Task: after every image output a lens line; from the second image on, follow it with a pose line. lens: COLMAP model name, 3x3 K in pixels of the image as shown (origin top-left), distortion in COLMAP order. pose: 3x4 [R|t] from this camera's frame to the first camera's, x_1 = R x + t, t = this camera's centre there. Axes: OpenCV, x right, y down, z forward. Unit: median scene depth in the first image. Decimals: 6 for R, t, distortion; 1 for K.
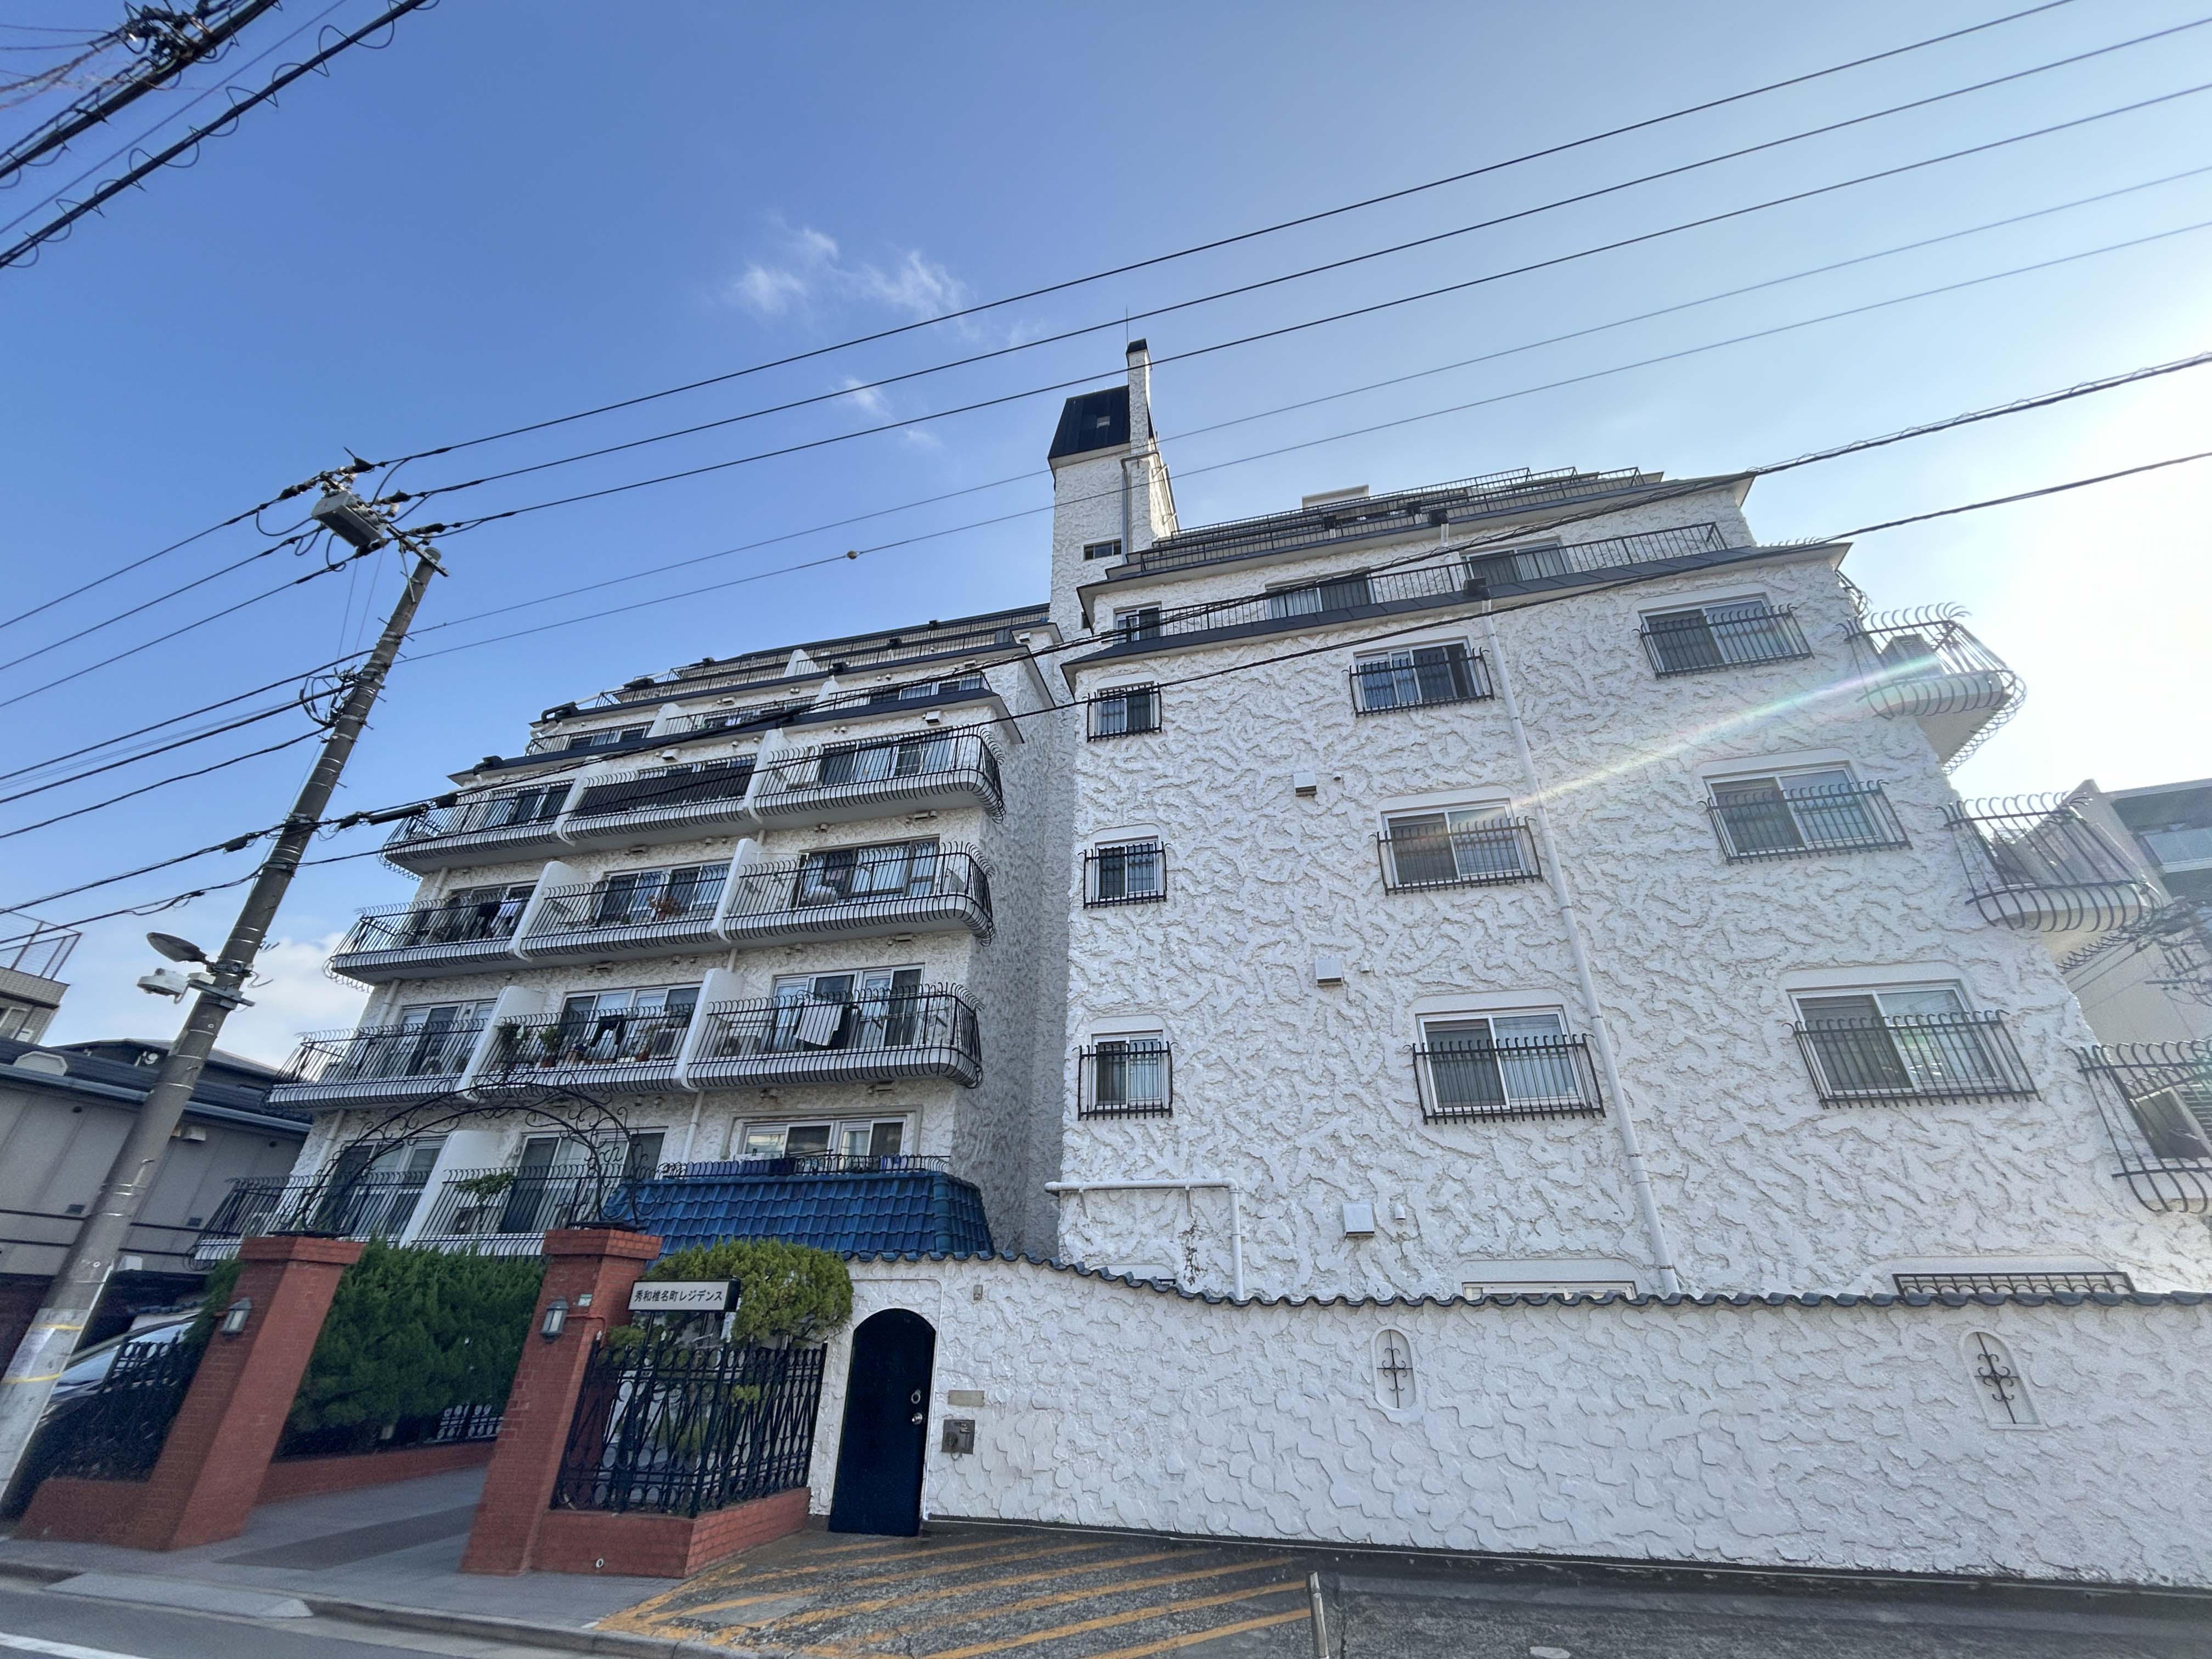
lens RADIAL K [[885.2, 0, 1106.0], [0, 885.2, 829.5], [0, 0, 1]] dist [-0.000298, 0.000288]
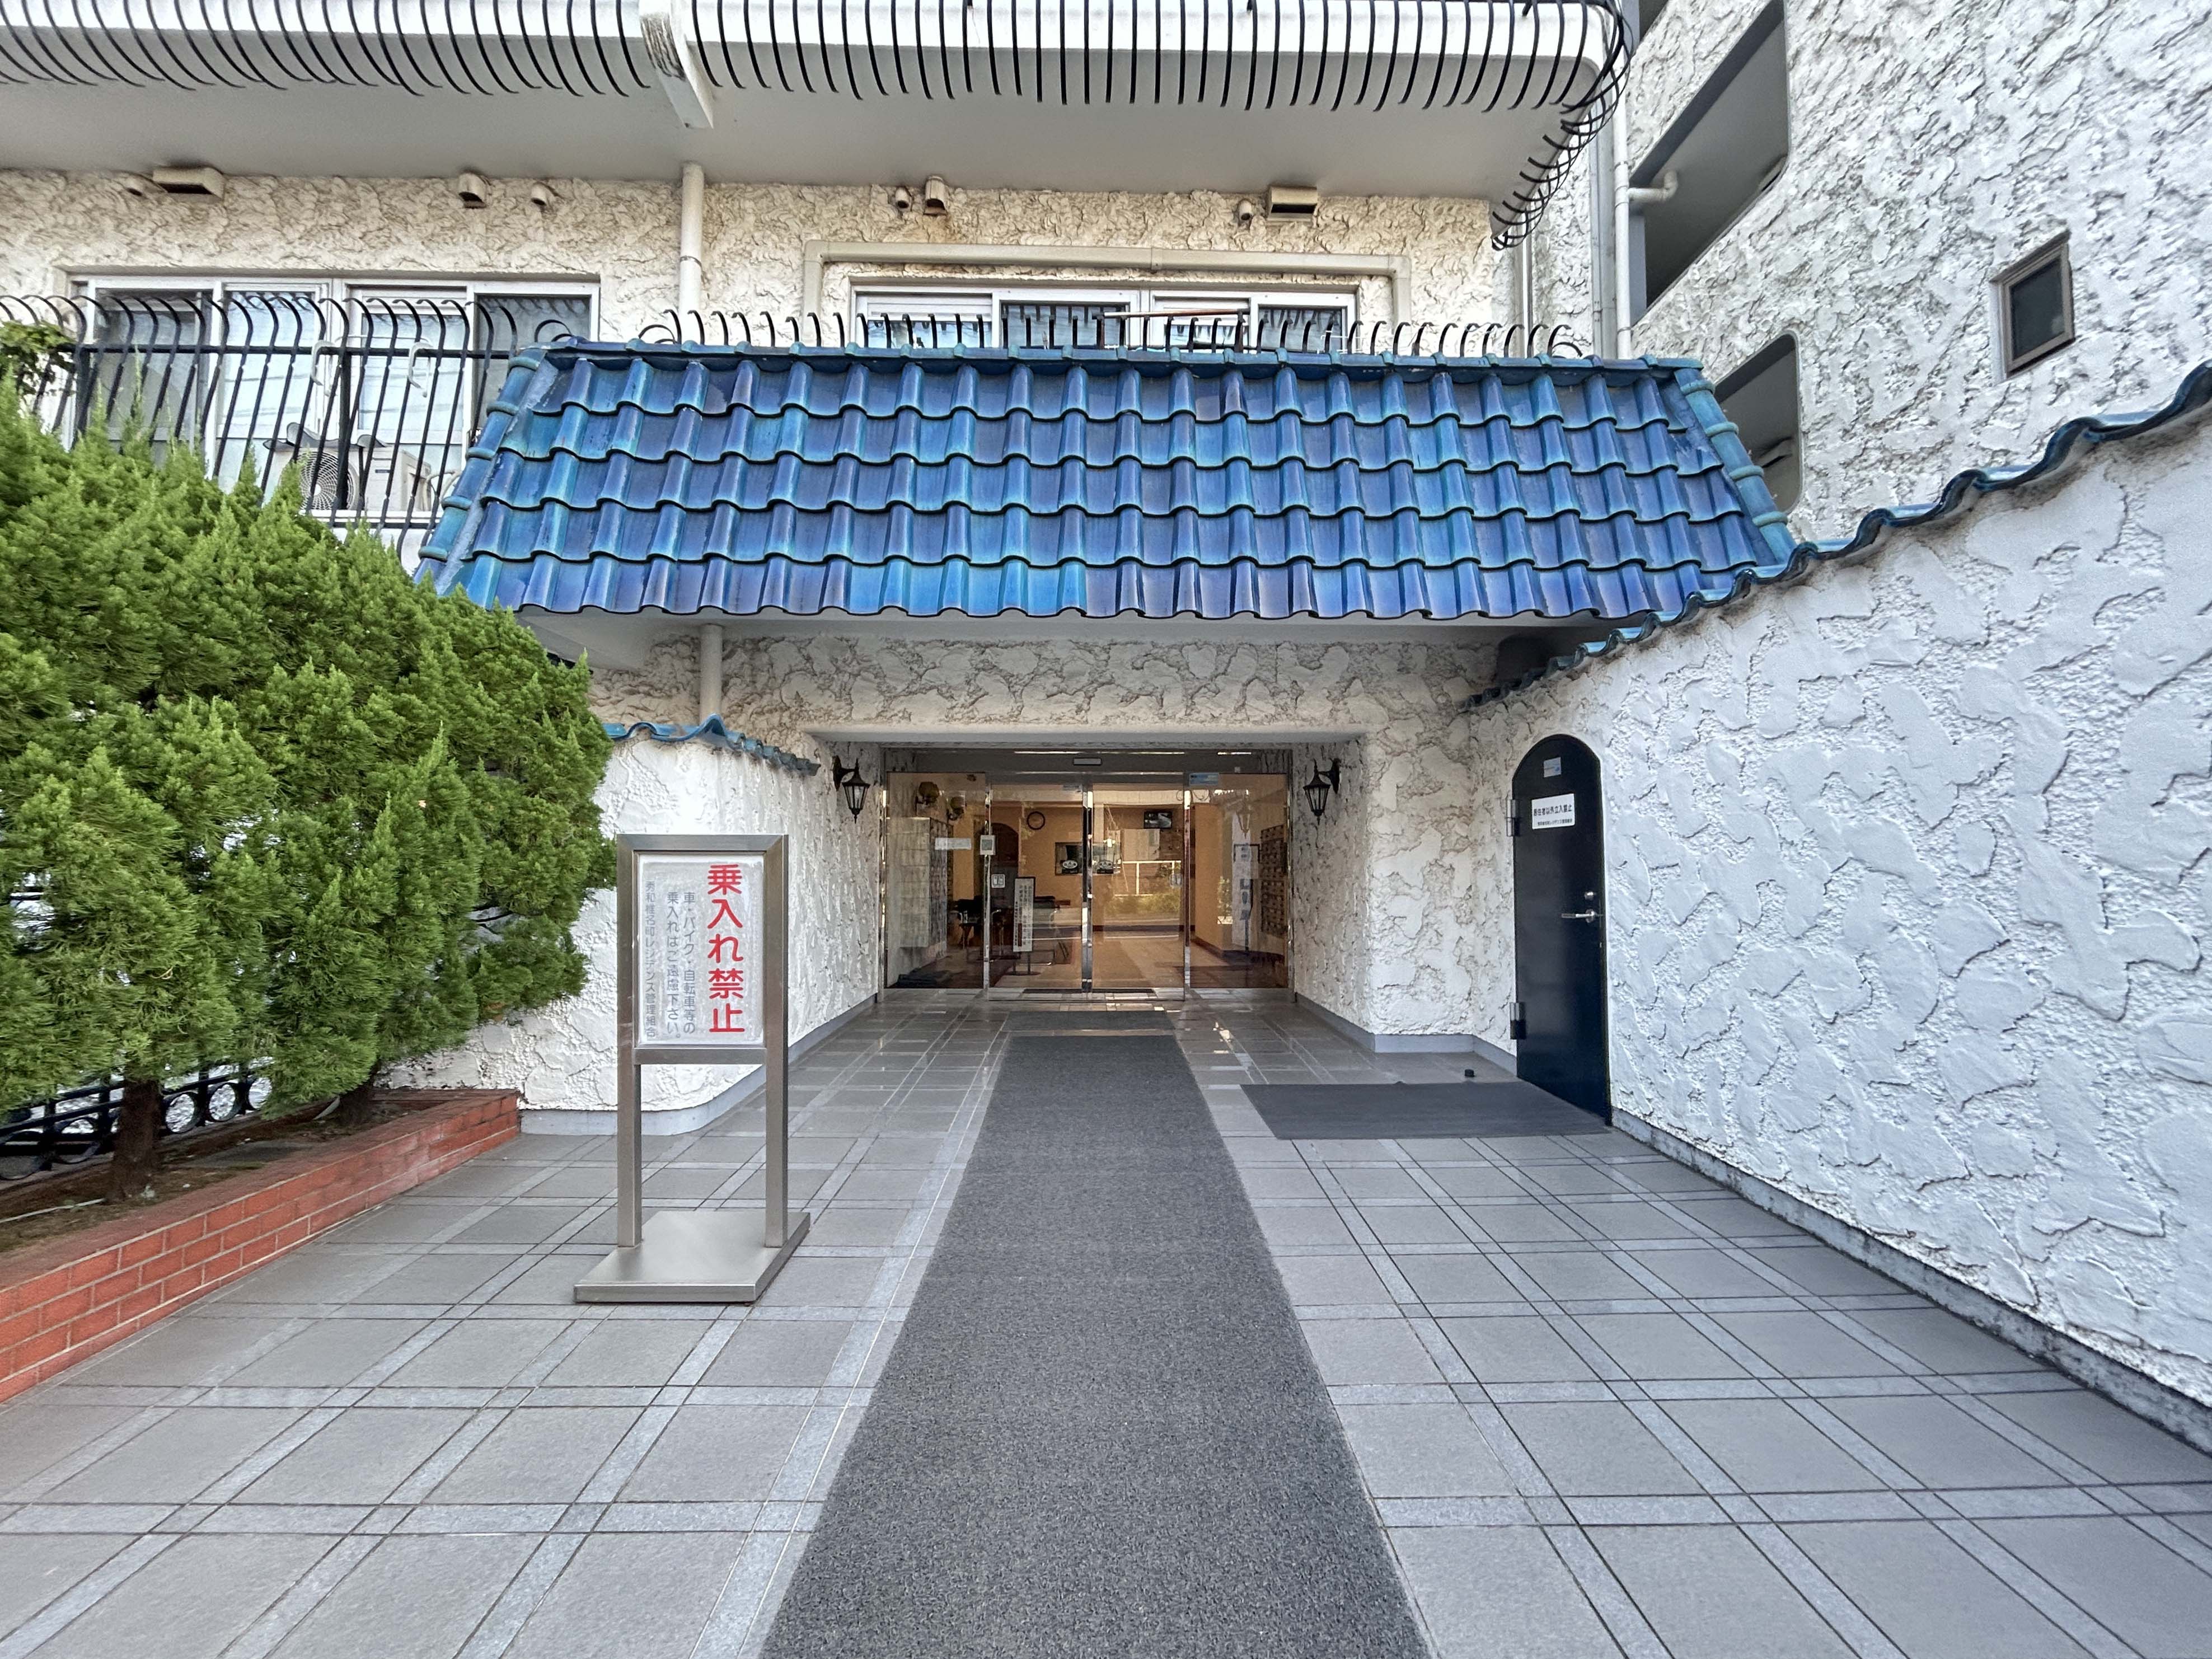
lens RADIAL K [[885.2, 0, 1106.0], [0, 885.2, 829.5], [0, 0, 1]] dist [-0.000298, 0.000288]
pose [[0.972911, 0.008011, 0.231042, -0.553849], [-0.112776, 0.888864, 0.444075, 0.505881], [-0.201808, -0.458101, 0.865689, 0.835285]]
